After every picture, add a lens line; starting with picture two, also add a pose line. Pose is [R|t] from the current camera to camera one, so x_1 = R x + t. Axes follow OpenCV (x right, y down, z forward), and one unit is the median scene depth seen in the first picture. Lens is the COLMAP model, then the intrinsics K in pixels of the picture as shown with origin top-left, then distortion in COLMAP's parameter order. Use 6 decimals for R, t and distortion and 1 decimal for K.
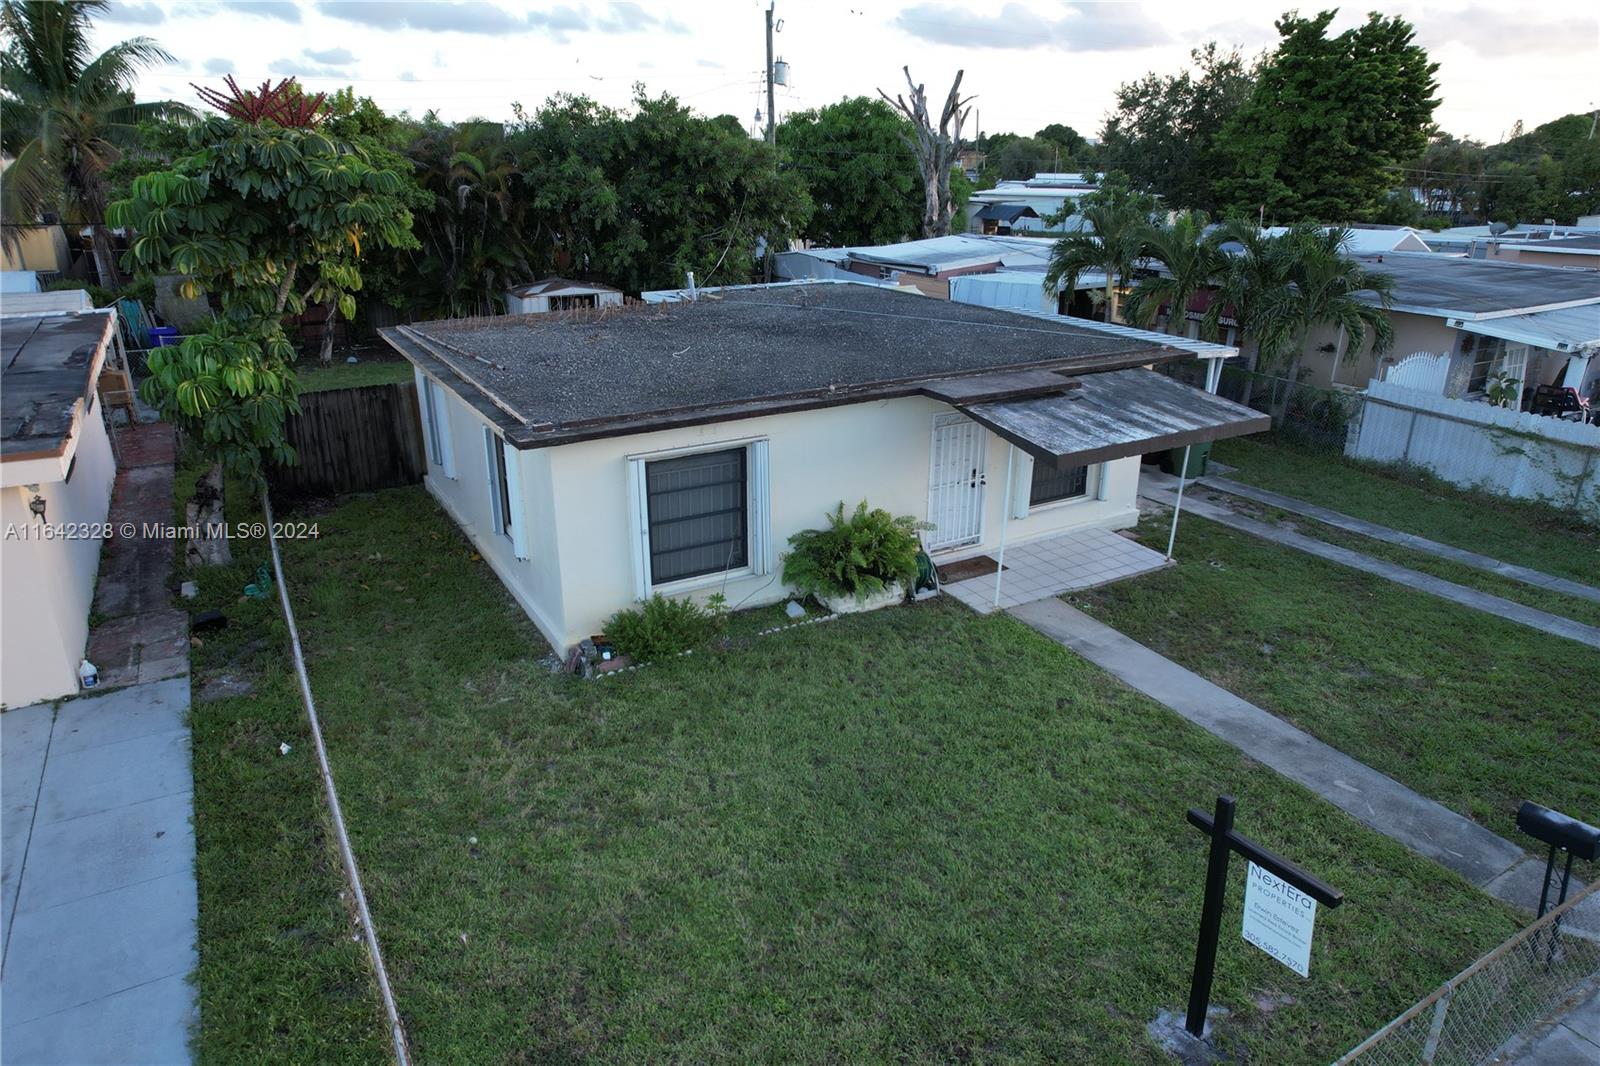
lens RADIAL K [[1012.8, 0, 796.9], [0, 1012.8, 540.9], [0, 0, 1]] dist [-0.079799, 0.070324]
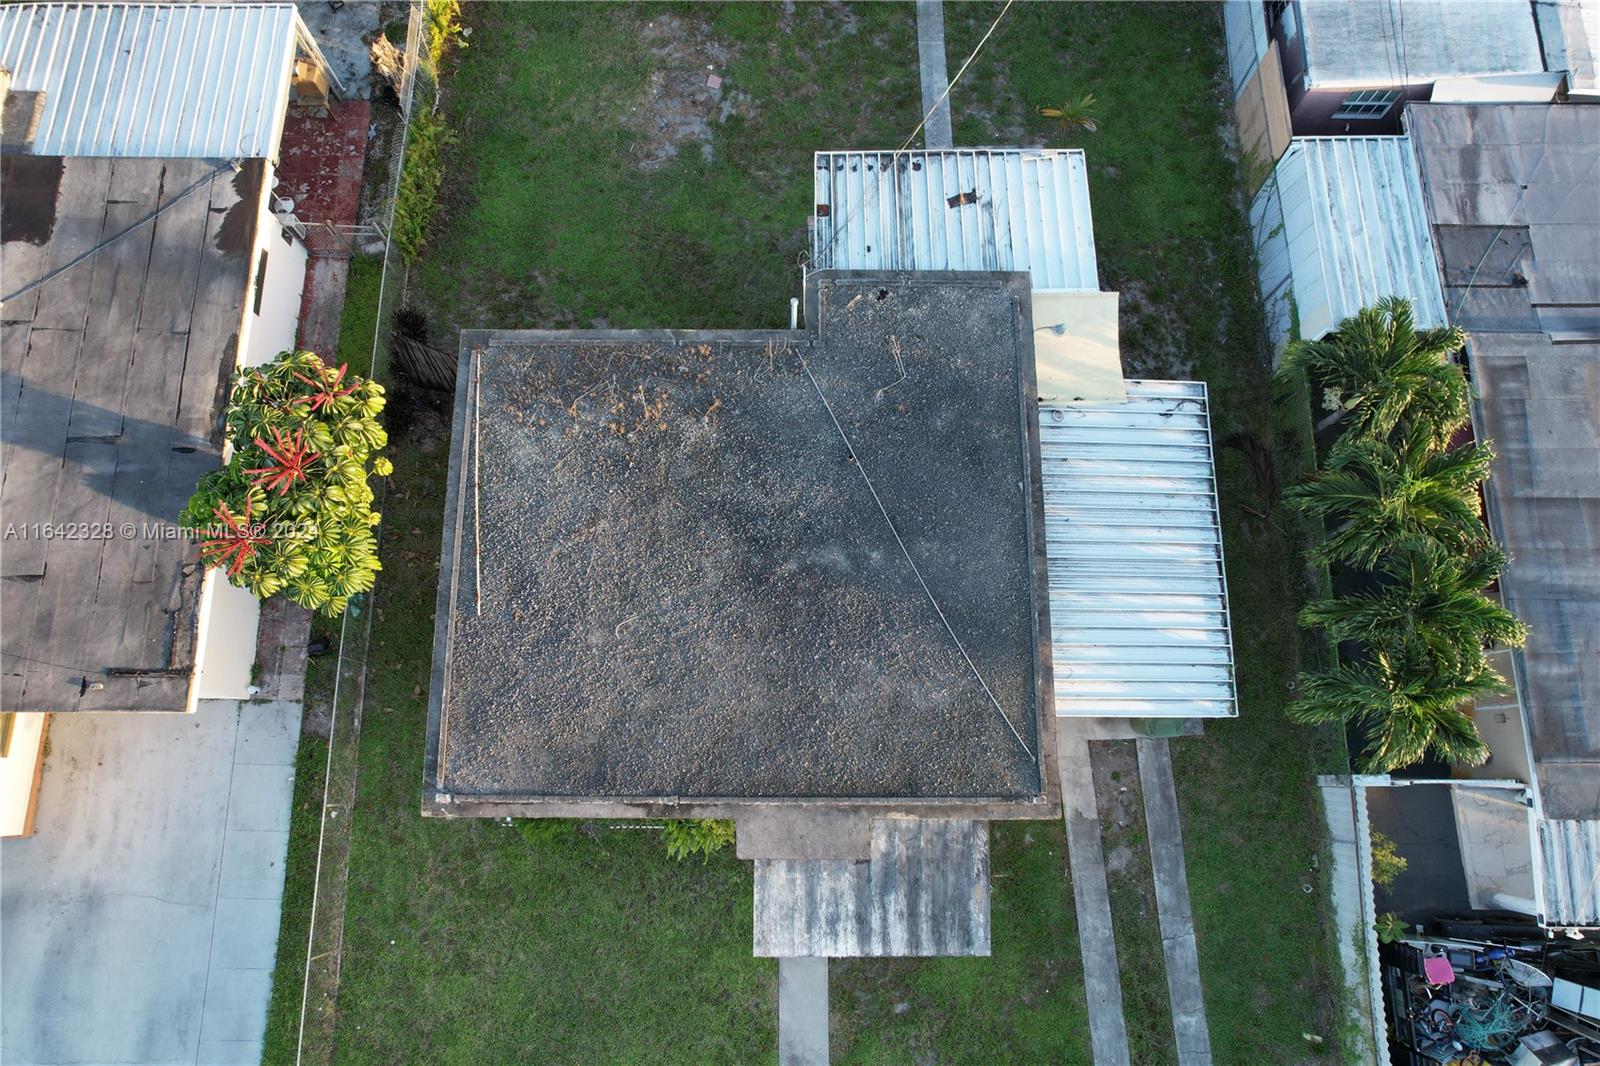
lens RADIAL K [[1012.8, 0, 796.9], [0, 1012.8, 540.9], [0, 0, 1]] dist [-0.079799, 0.070324]
pose [[0.859154, 0.498324, -0.116306, 0.151231], [-0.189090, 0.520366, 0.832745, -1.330947], [0.475498, -0.693464, 0.541303, 0.553216]]
